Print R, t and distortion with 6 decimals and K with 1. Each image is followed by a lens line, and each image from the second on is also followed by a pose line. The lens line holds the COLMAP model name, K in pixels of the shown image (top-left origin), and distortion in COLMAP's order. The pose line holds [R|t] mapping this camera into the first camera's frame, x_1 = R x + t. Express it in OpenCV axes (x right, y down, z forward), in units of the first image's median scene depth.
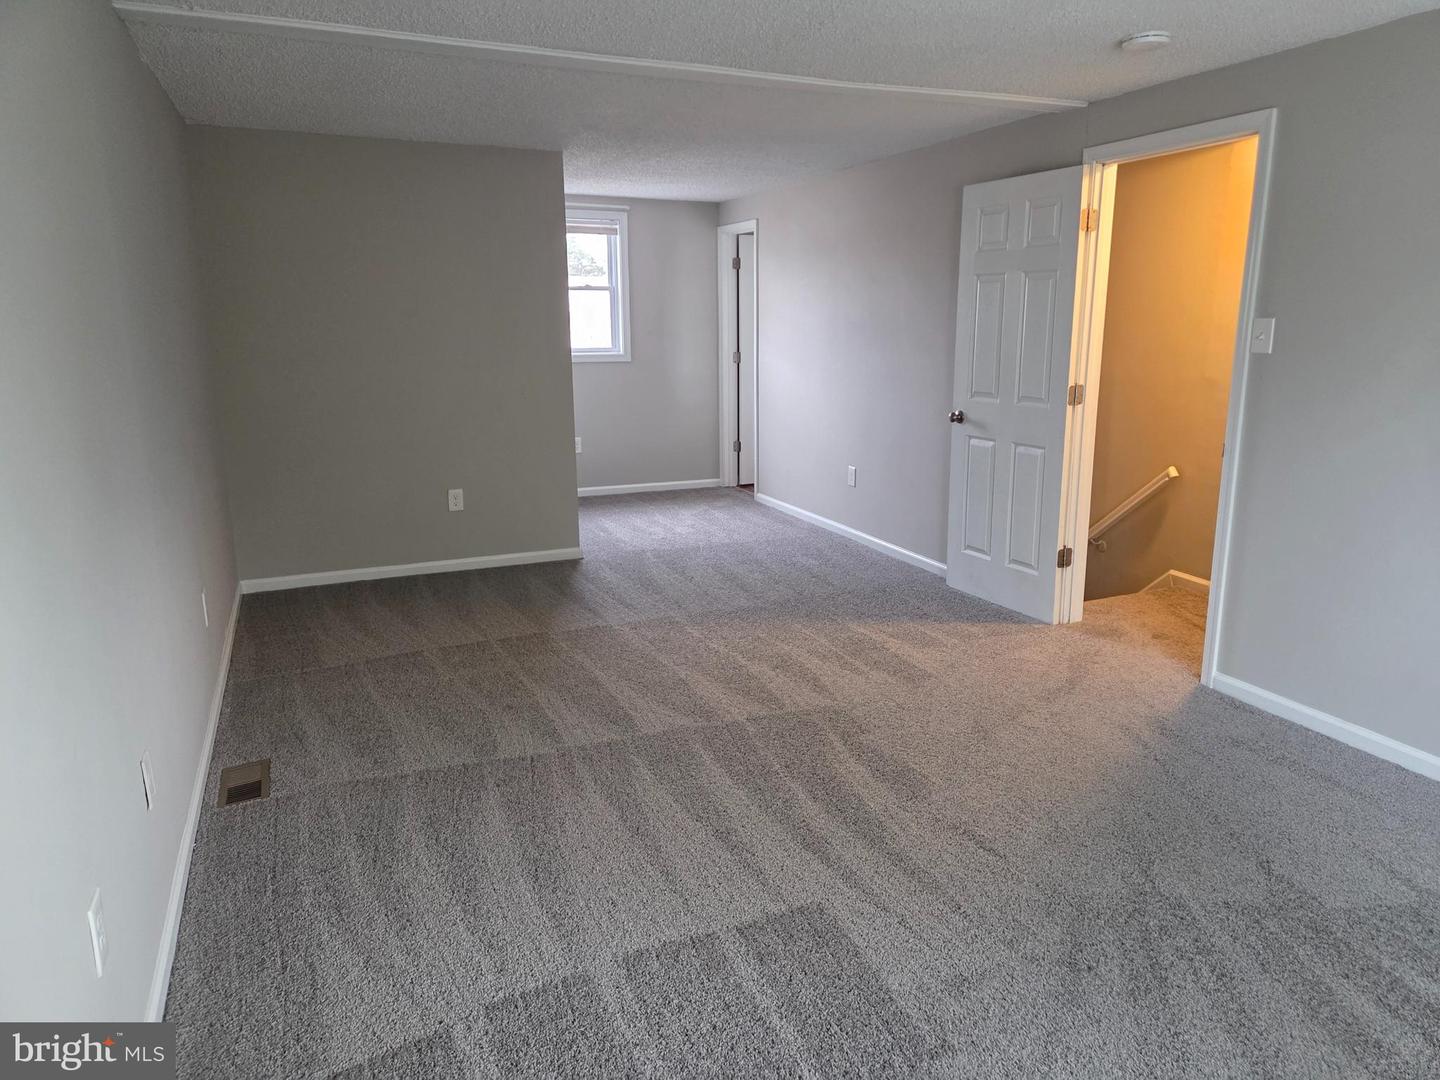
lens RADIAL K [[955.3, 0, 722.8], [0, 955.3, 533.1], [0, 0, 1]] dist [0.019426, -0.001308]
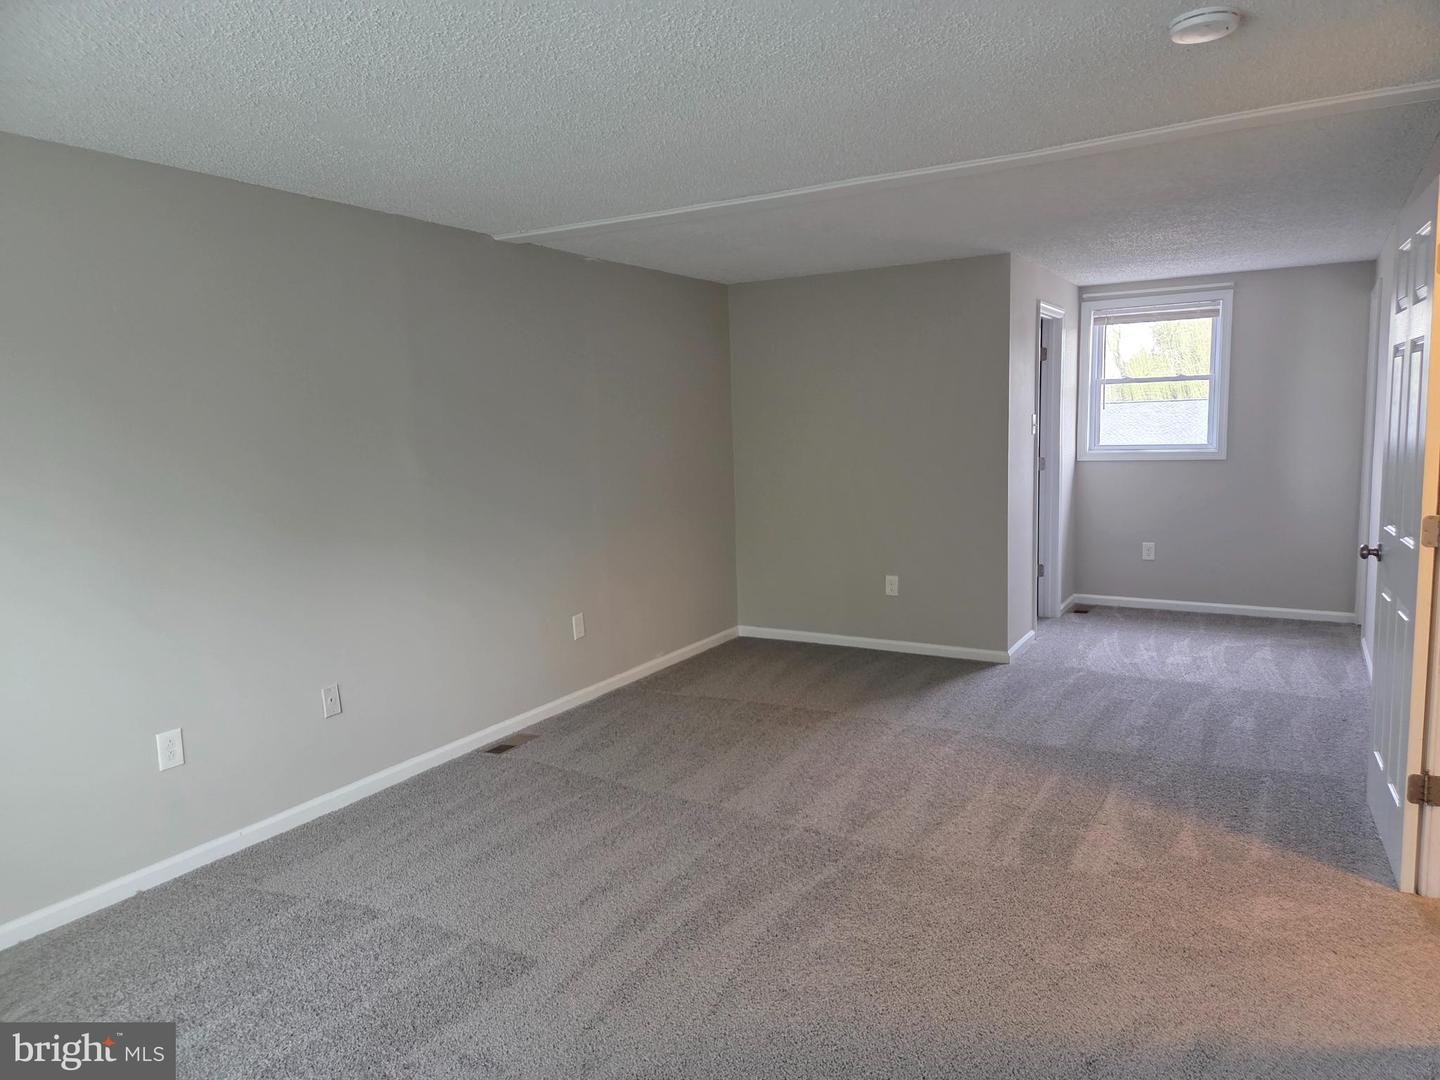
lens RADIAL K [[955.3, 0, 719.4], [0, 955.3, 544.2], [0, 0, 1]] dist [0.019426, -0.001308]
pose [[0.585926, 0.089022, -0.805460, 0.586646], [-0.153523, 0.988142, -0.002467, -0.059811], [0.795689, 0.125103, 0.592645, 0.252104]]
